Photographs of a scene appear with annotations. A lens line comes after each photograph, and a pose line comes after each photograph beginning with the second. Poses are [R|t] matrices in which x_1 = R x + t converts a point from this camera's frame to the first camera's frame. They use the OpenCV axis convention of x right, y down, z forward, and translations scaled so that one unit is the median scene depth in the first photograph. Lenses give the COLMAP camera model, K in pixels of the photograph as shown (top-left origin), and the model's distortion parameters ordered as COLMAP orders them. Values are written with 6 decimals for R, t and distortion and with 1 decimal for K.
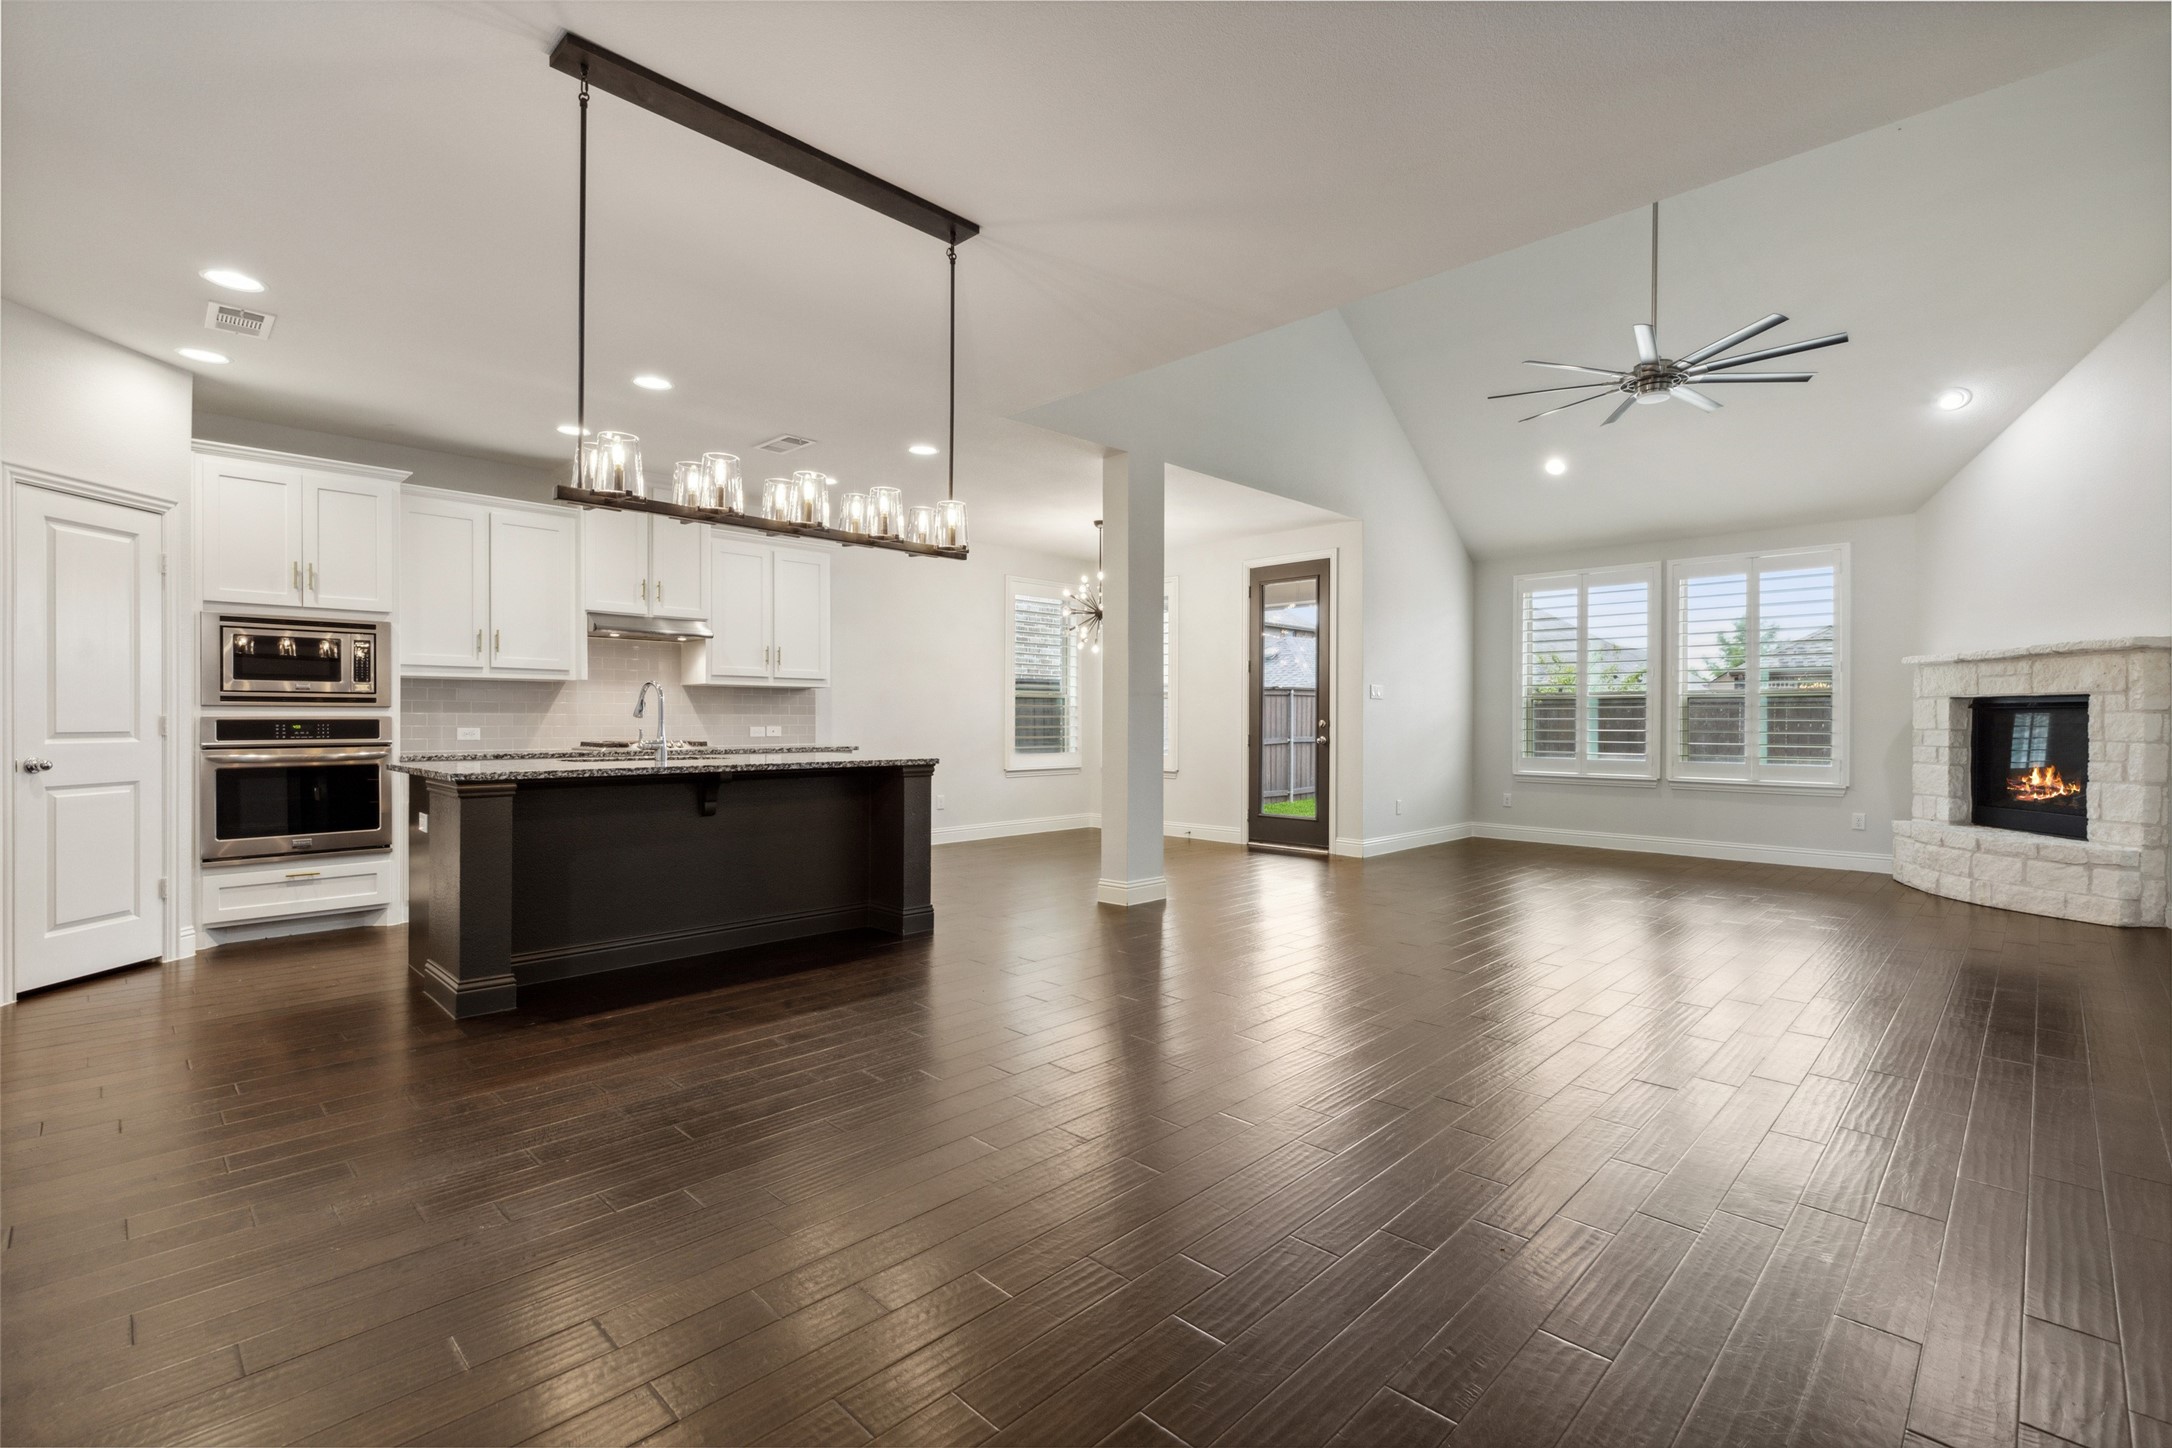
lens RADIAL K [[974.2, 0, 1090.6], [0, 974.2, 718.6], [0, 0, 1]] dist [0.006565, -0.000823]
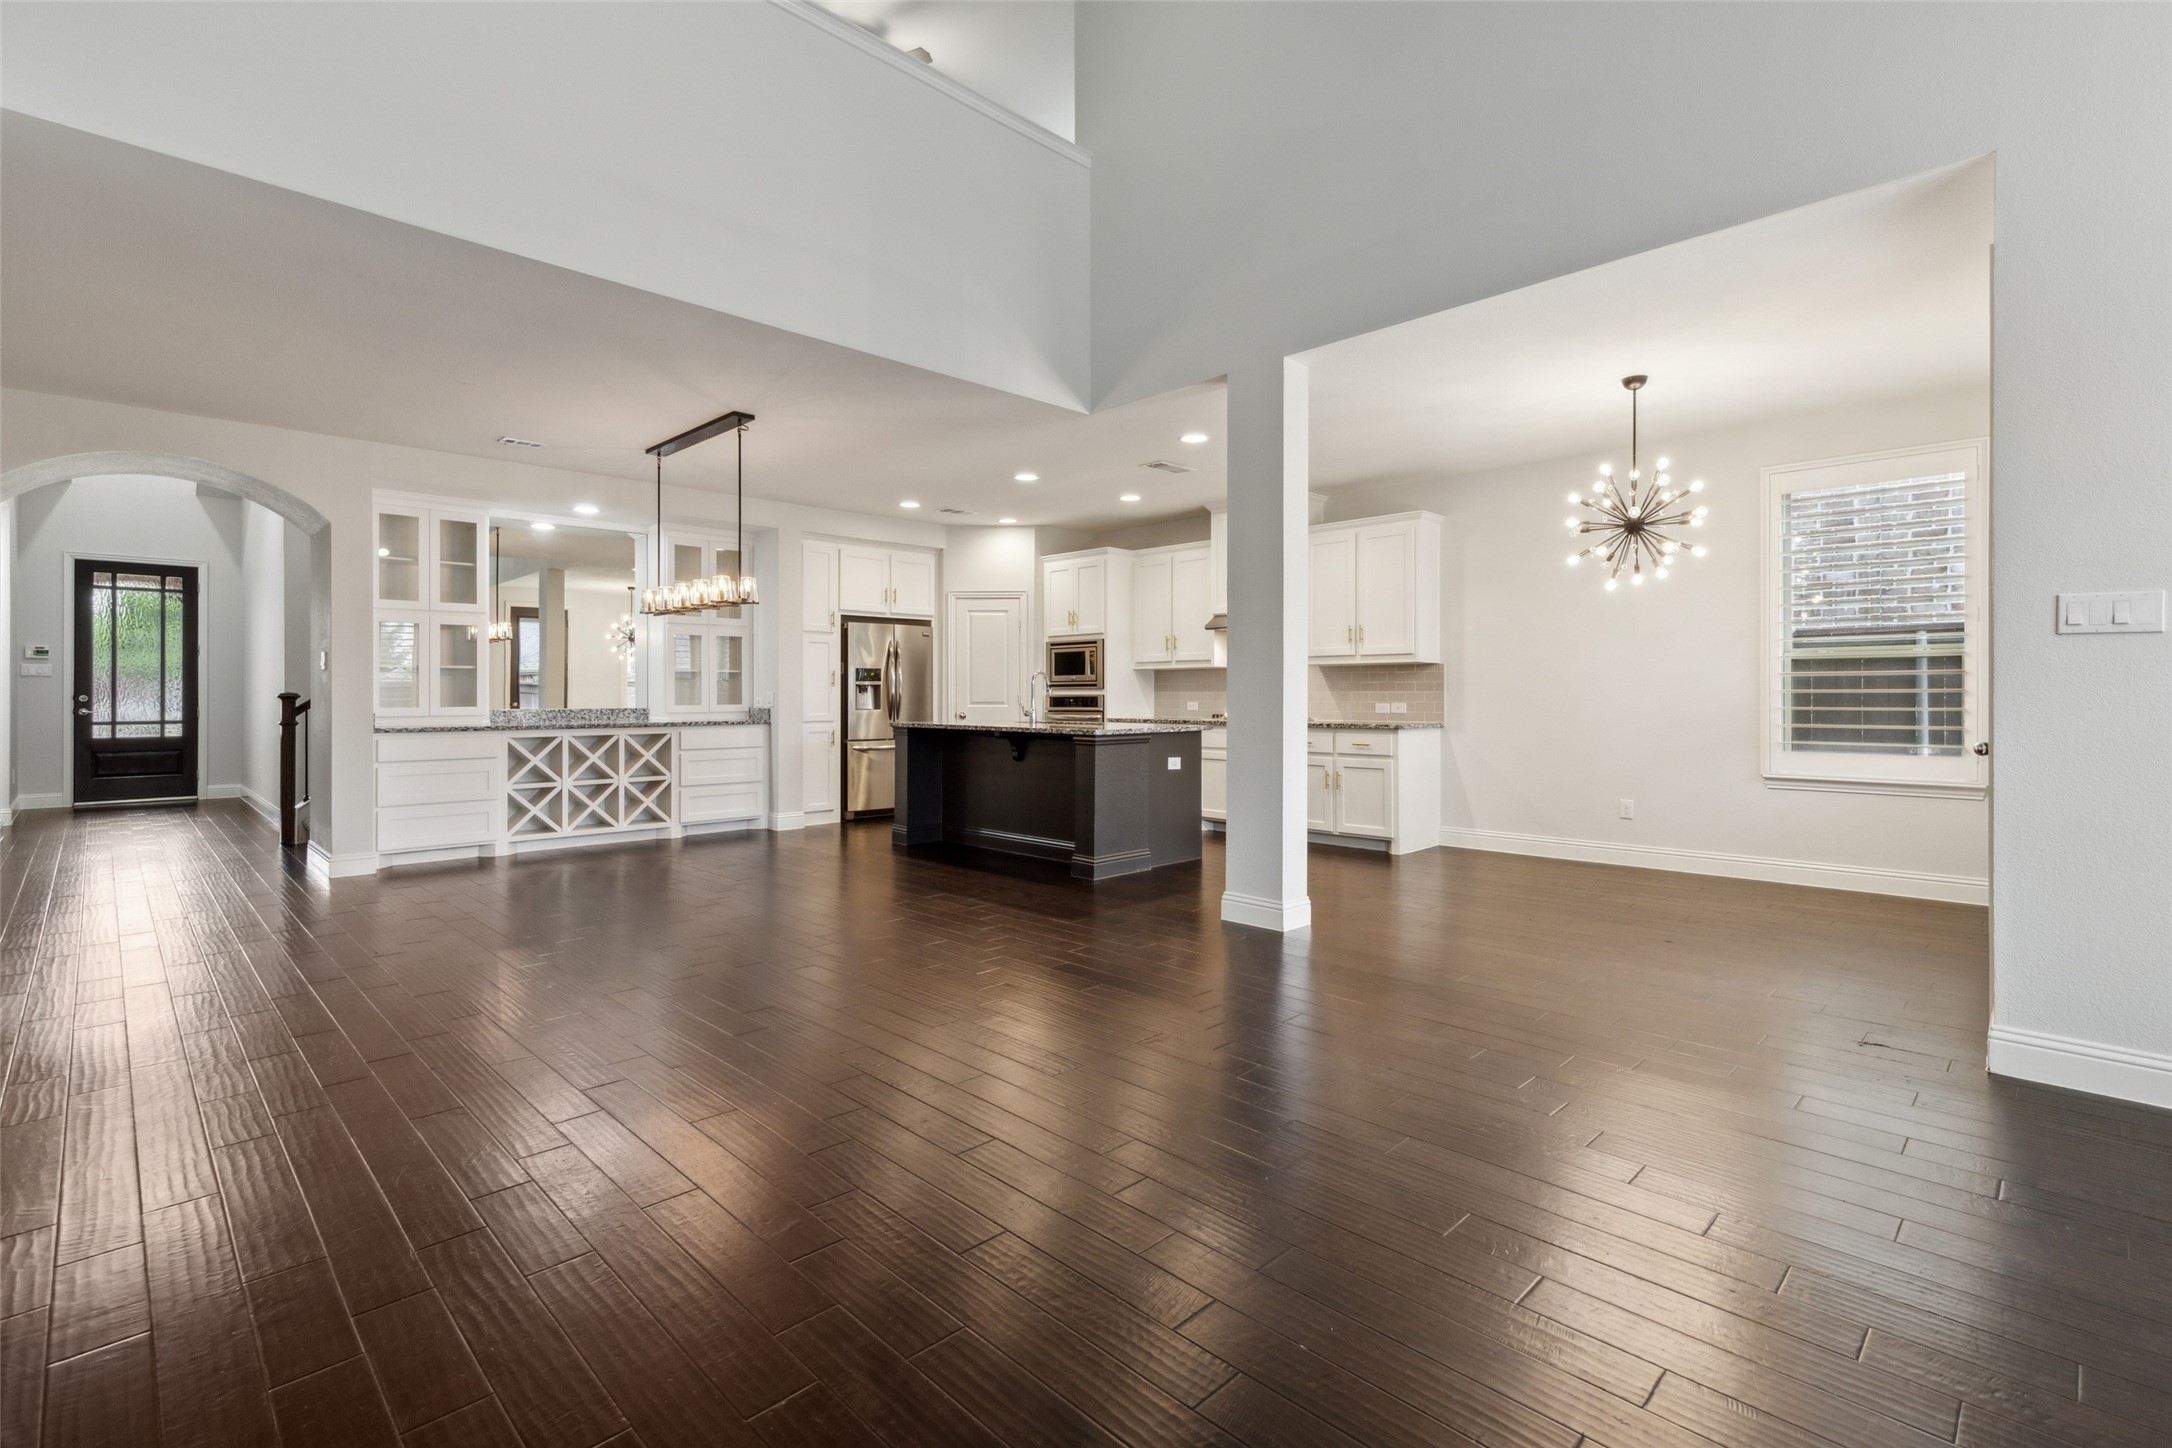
lens RADIAL K [[985.4, 0, 1087.7], [0, 985.4, 689.5], [0, 0, 1]] dist [0.004563, -0.000014]
pose [[-0.012767, -0.007068, -0.999894, 1.007349], [0.000892, 0.999975, -0.007080, 0.001304], [0.999918, -0.000982, -0.012760, 1.022514]]
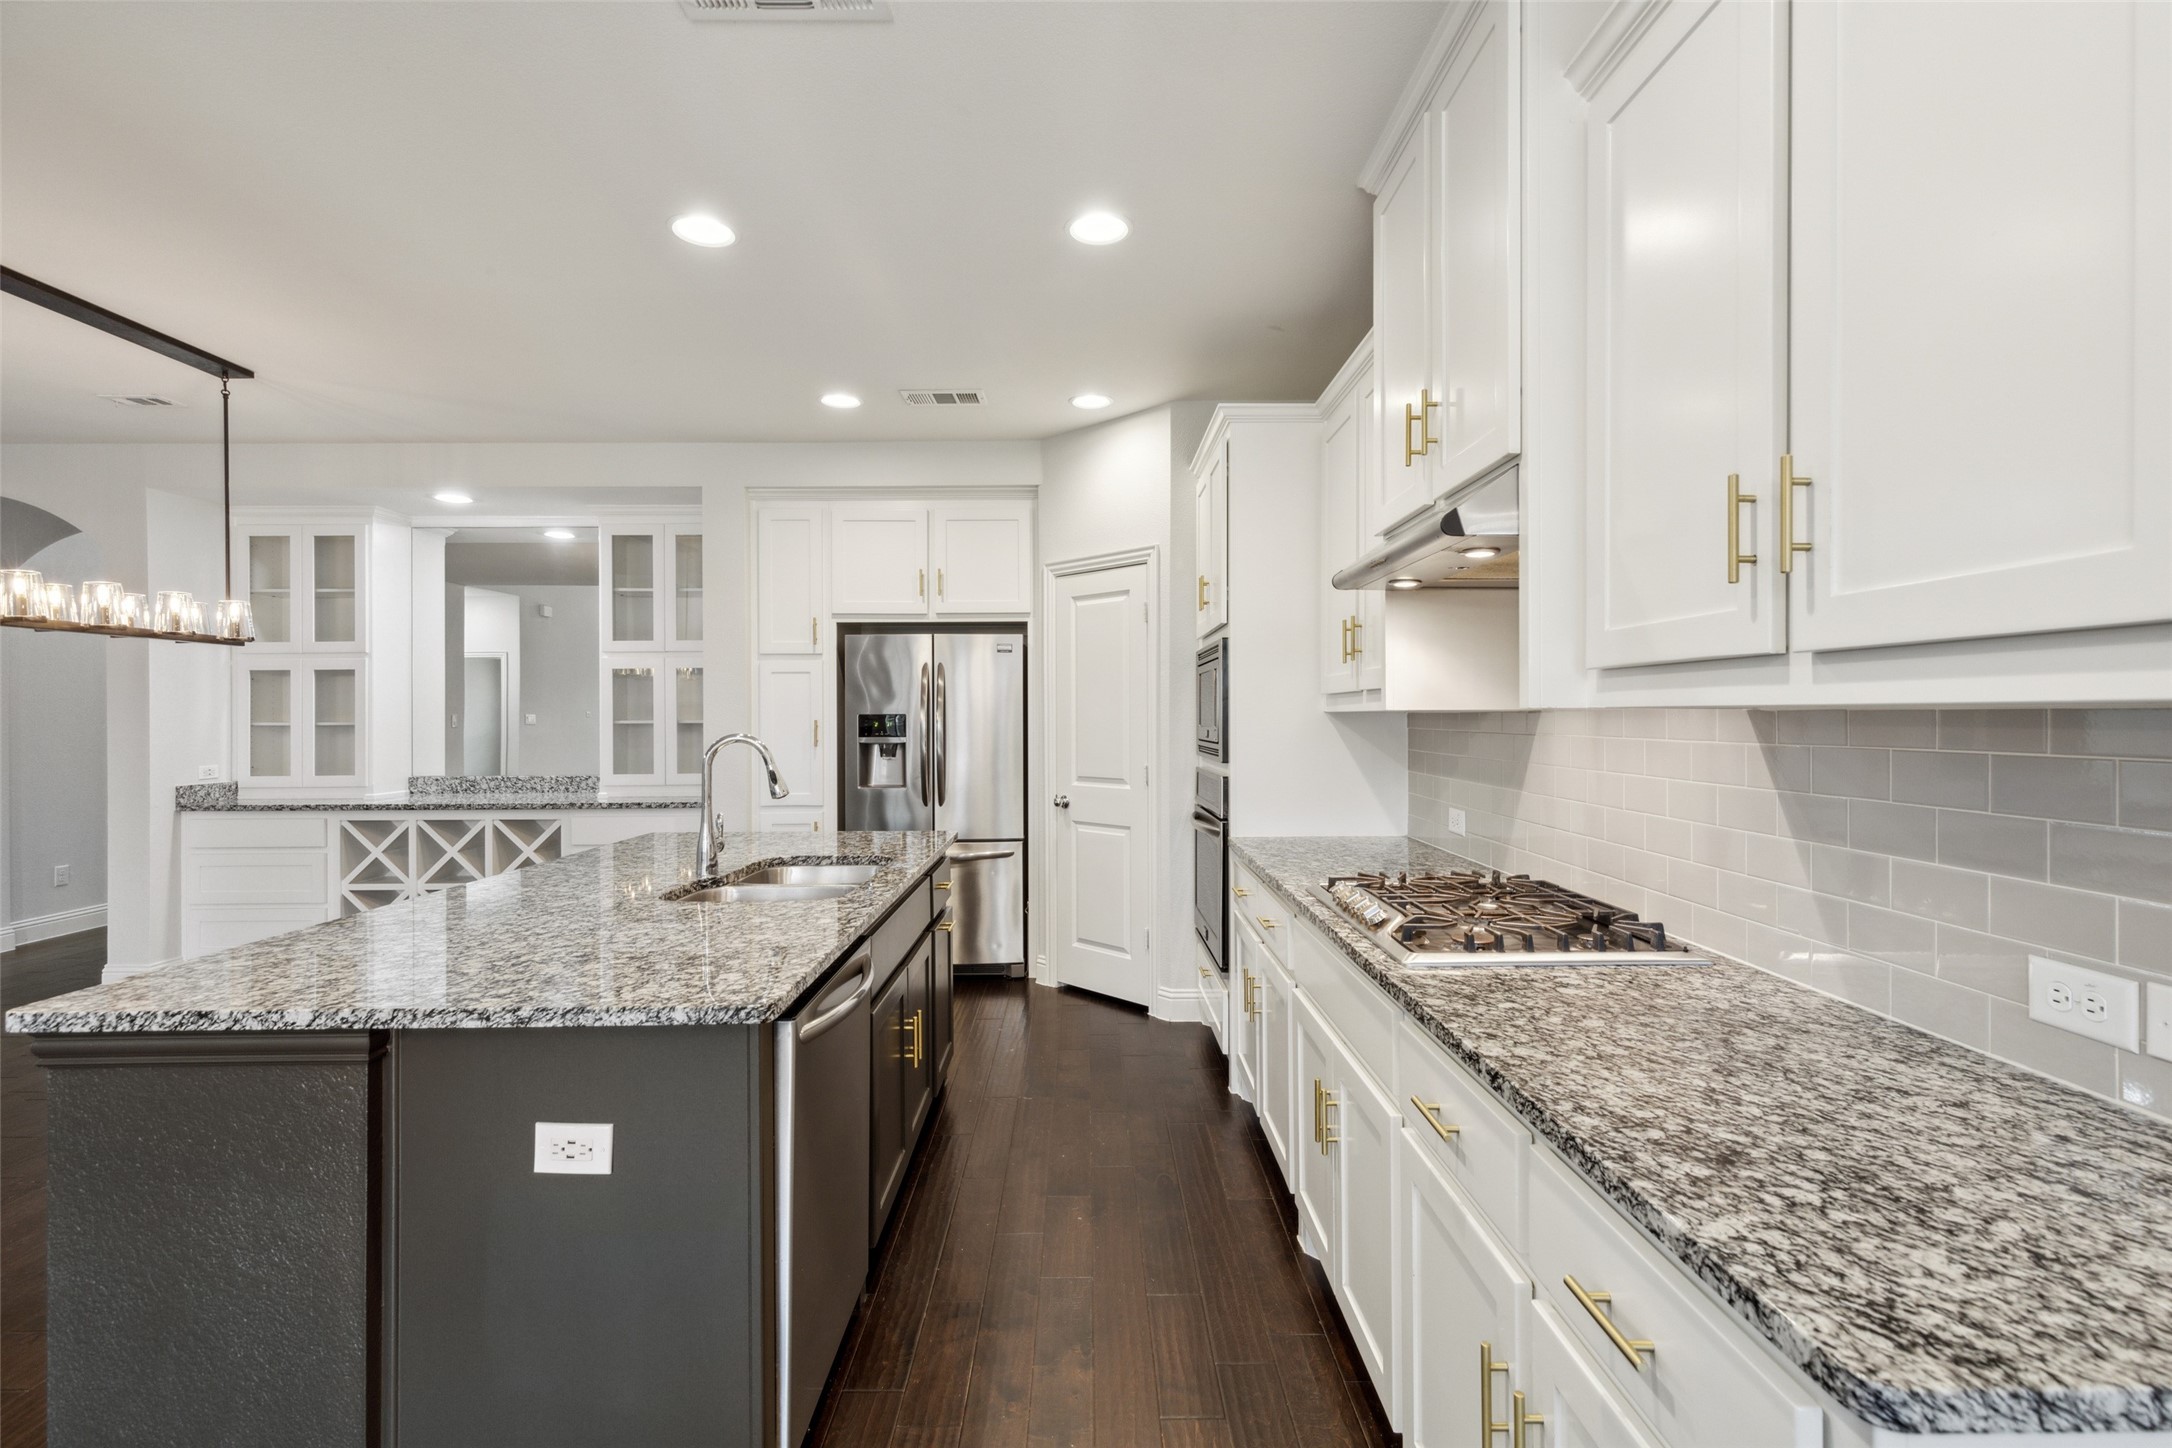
lens RADIAL K [[976.9, 0, 1089.0], [0, 976.9, 711.8], [0, 0, 1]] dist [0.007365, -0.001097]
pose [[-0.711117, -0.002318, -0.703070, -0.180613], [0.002417, 0.999981, -0.005741, -0.044902], [0.703070, -0.005782, -0.711097, 1.452046]]
